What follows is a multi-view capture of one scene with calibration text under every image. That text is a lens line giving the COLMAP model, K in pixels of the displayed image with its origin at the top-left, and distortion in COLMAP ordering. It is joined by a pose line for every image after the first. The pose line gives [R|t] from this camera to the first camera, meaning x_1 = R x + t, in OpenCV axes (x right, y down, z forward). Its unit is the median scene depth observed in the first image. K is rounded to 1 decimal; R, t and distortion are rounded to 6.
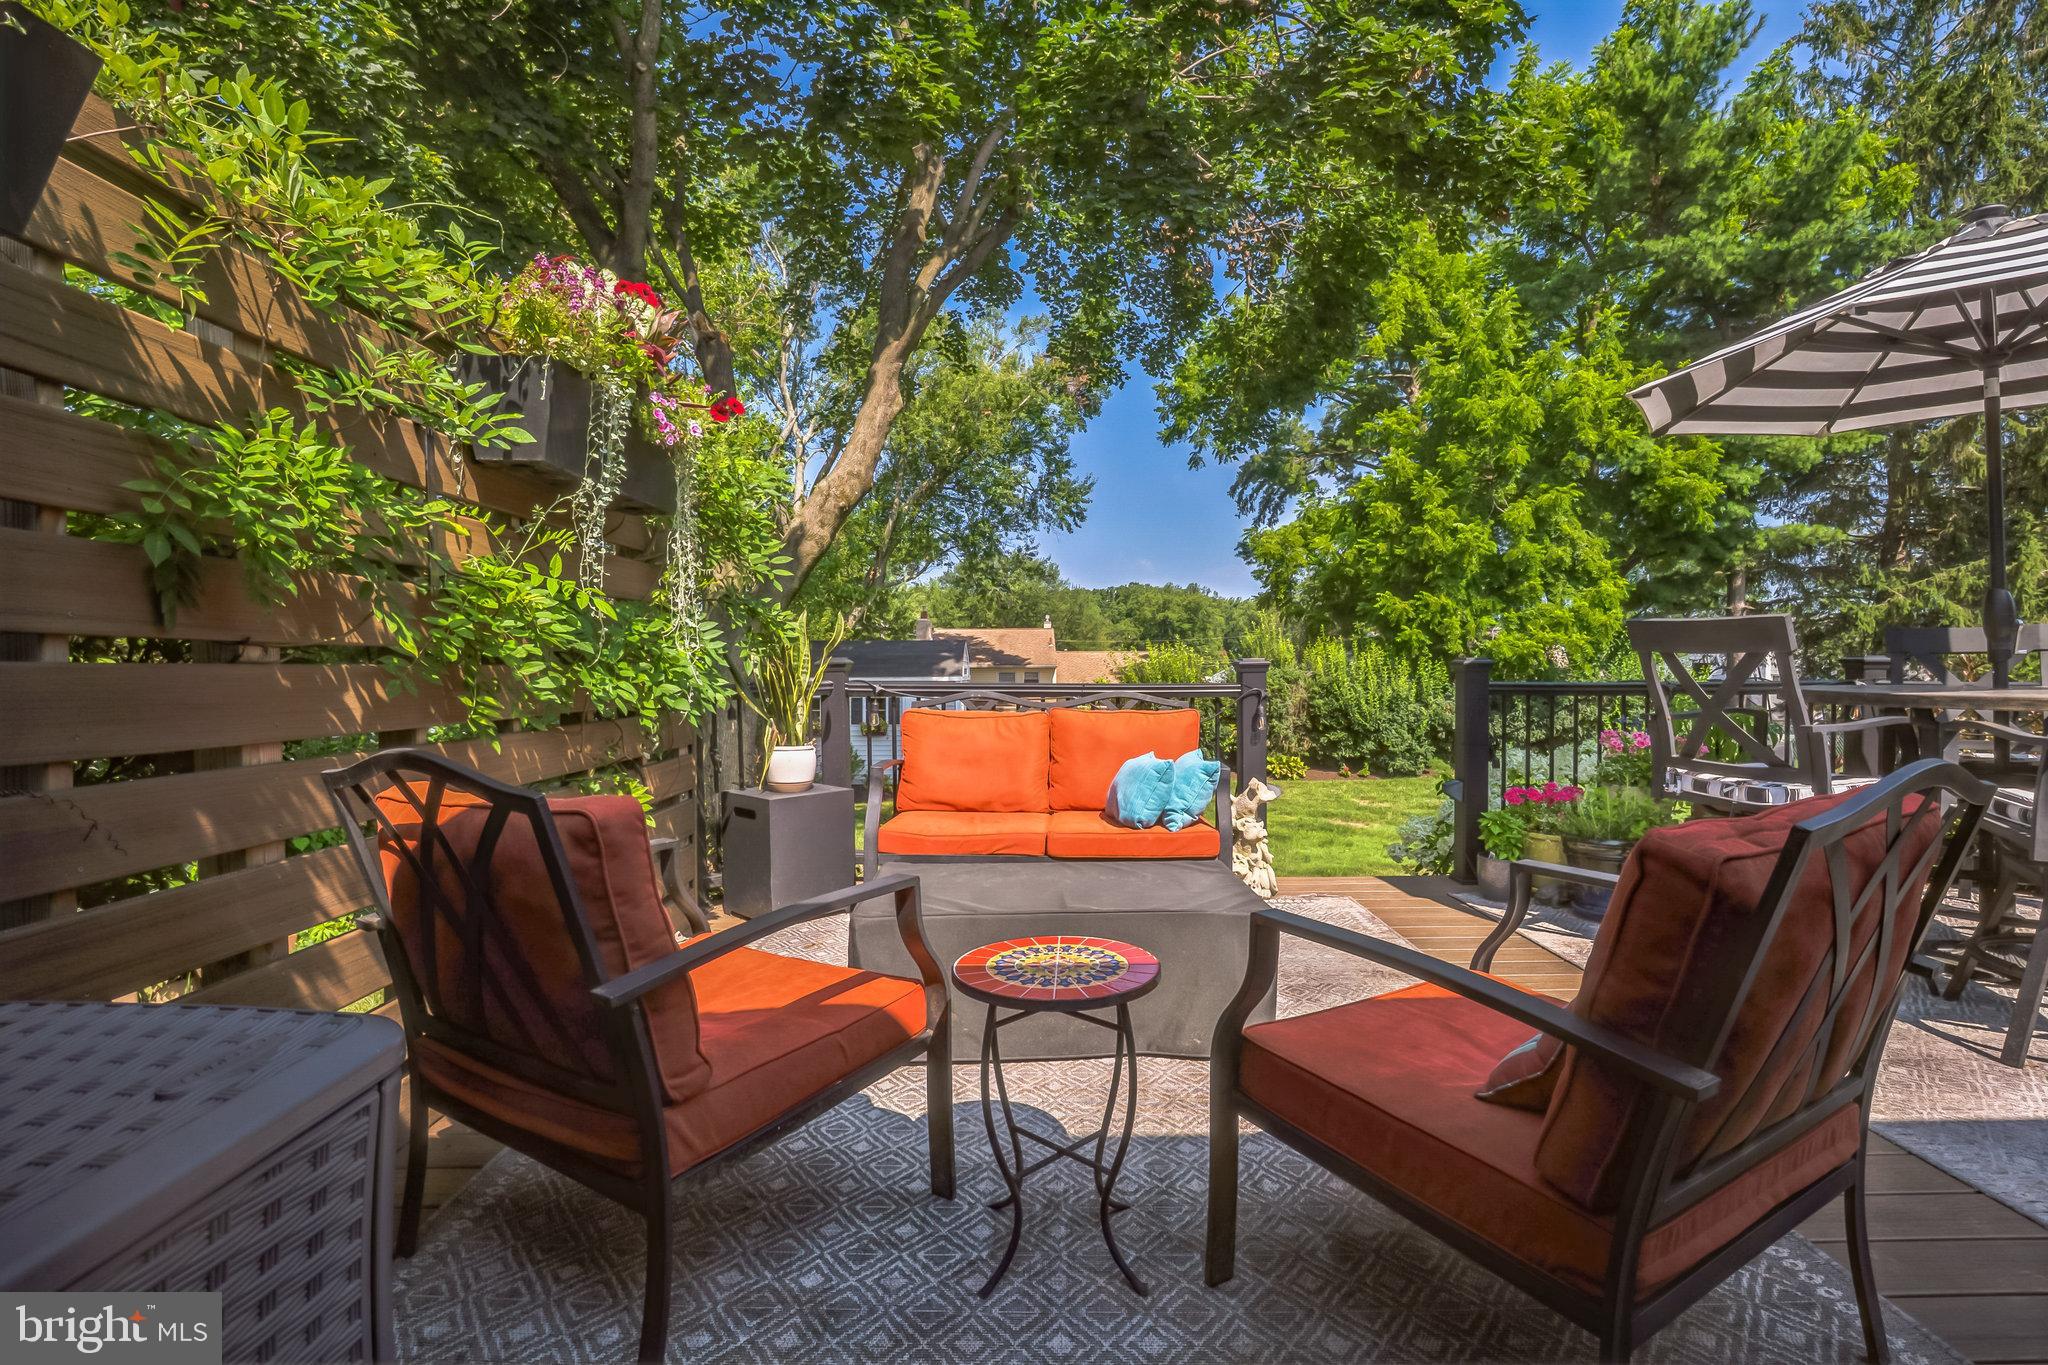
lens RADIAL K [[943.0, 0, 1026.3], [0, 943.0, 687.2], [0, 0, 1]] dist [-0.044347, 0.009072]
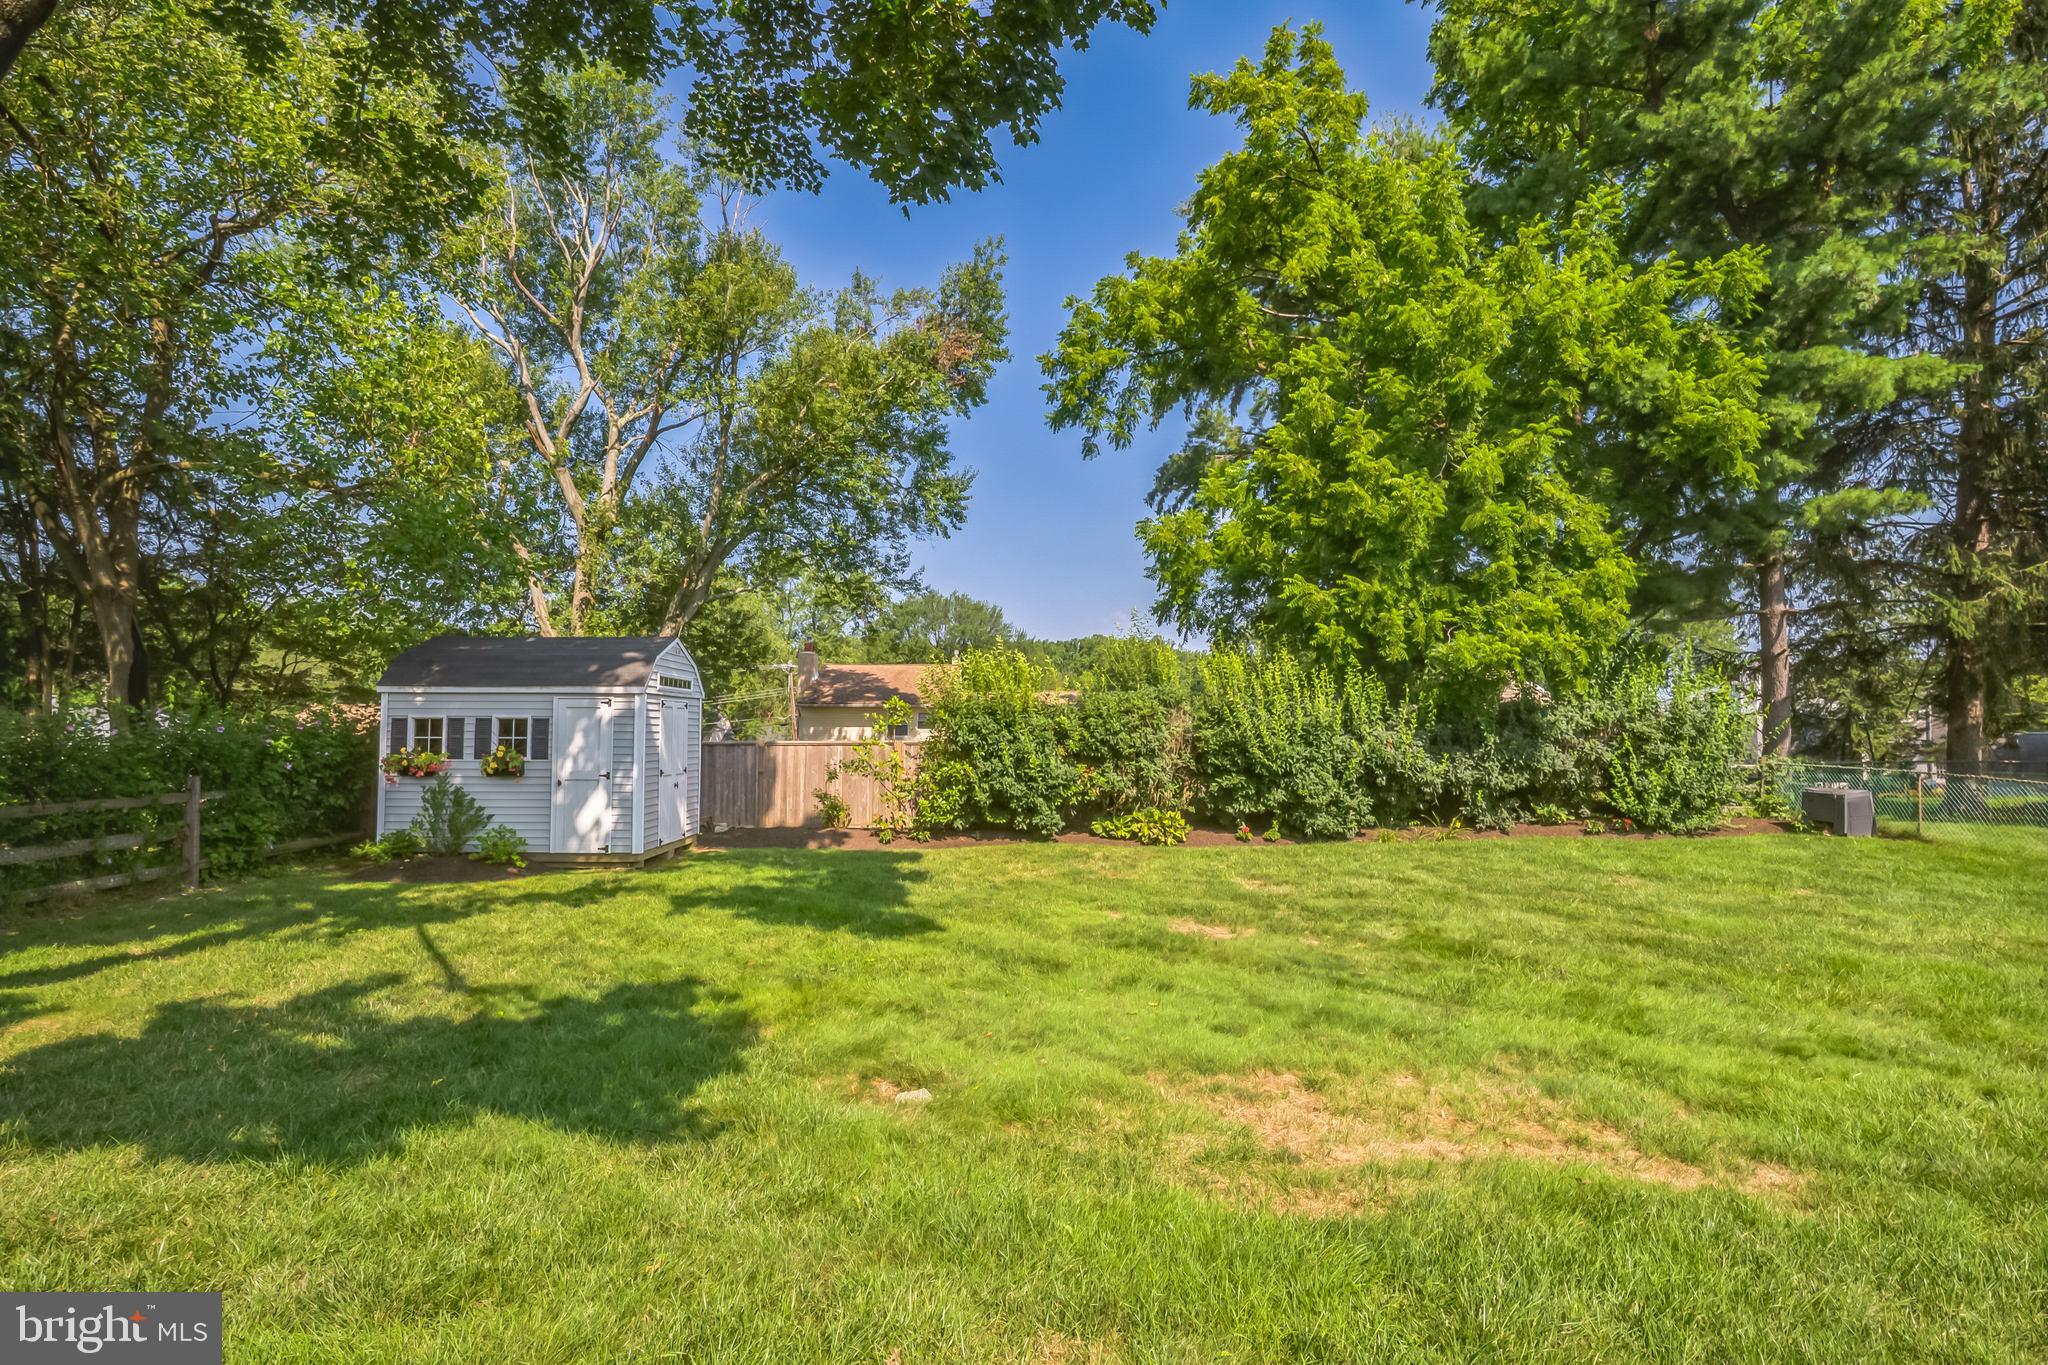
lens RADIAL K [[875.7, 0, 1070.4], [0, 875.7, 686.1], [0, 0, 1]] dist [-0.021649, 0.000157]
pose [[0.999148, 0.006117, 0.040803, 0.187984], [-0.003278, 0.997592, -0.069278, 0.027040], [-0.041128, 0.069085, 0.996763, 0.359942]]
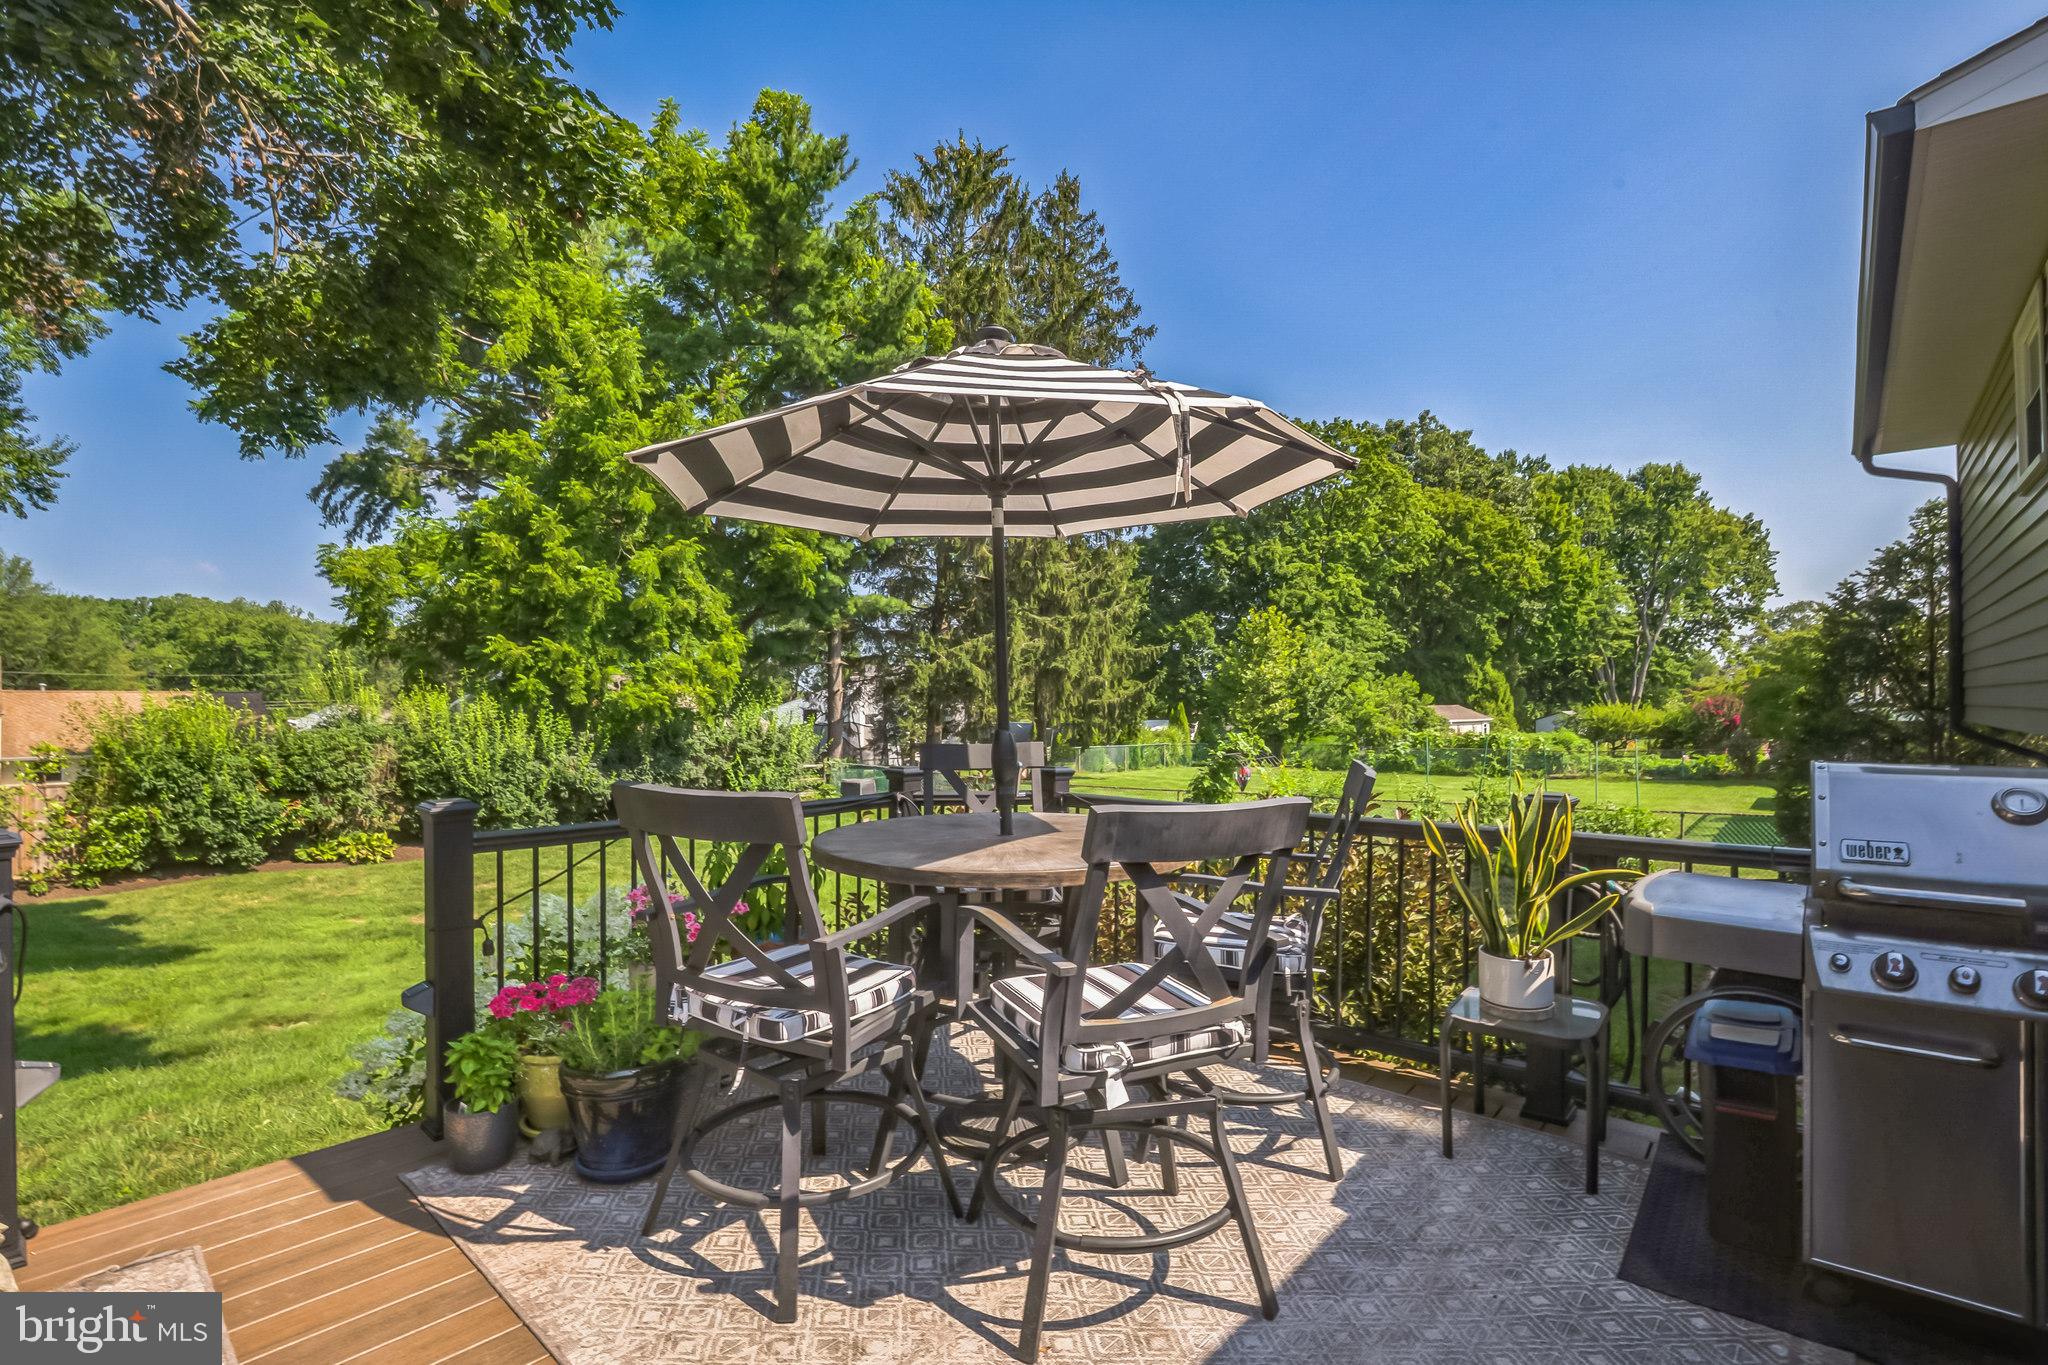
lens RADIAL K [[943.0, 0, 1026.3], [0, 943.0, 687.2], [0, 0, 1]] dist [-0.044347, 0.009072]
pose [[0.661736, 0.011849, 0.749643, 0.058823], [0.014868, 0.999471, -0.028923, -0.020879], [-0.749589, 0.030285, 0.661210, 0.055358]]
